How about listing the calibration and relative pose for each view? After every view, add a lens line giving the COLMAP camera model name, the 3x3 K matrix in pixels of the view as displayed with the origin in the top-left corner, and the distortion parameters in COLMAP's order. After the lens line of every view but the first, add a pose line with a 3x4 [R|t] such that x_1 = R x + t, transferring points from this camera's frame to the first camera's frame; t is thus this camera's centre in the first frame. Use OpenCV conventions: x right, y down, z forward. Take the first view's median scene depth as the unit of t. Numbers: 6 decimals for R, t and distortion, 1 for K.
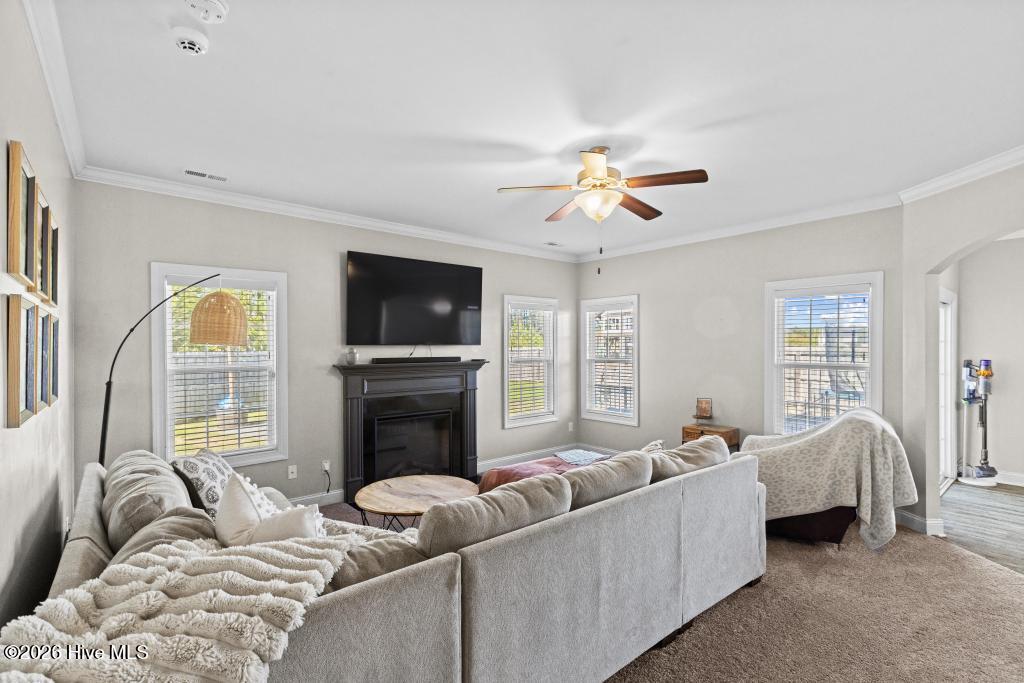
lens RADIAL K [[460.9, 0, 517.6], [0, 460.9, 347.9], [0, 0, 1]] dist [-0.002584, -0.000257]
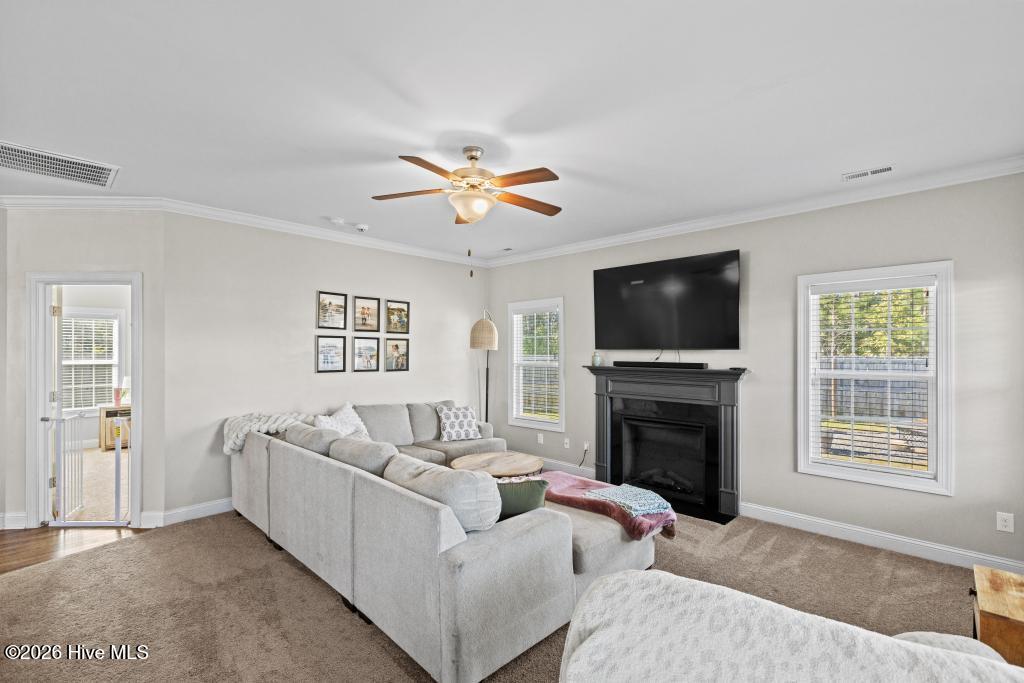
lens RADIAL K [[460.9, 0, 517.6], [0, 460.9, 347.9], [0, 0, 1]] dist [-0.002584, -0.000257]
pose [[0.114086, -0.003294, -0.993465, 0.708108], [-0.008639, 0.999953, -0.004307, -0.002391], [0.993433, 0.009074, 0.114052, 0.596423]]
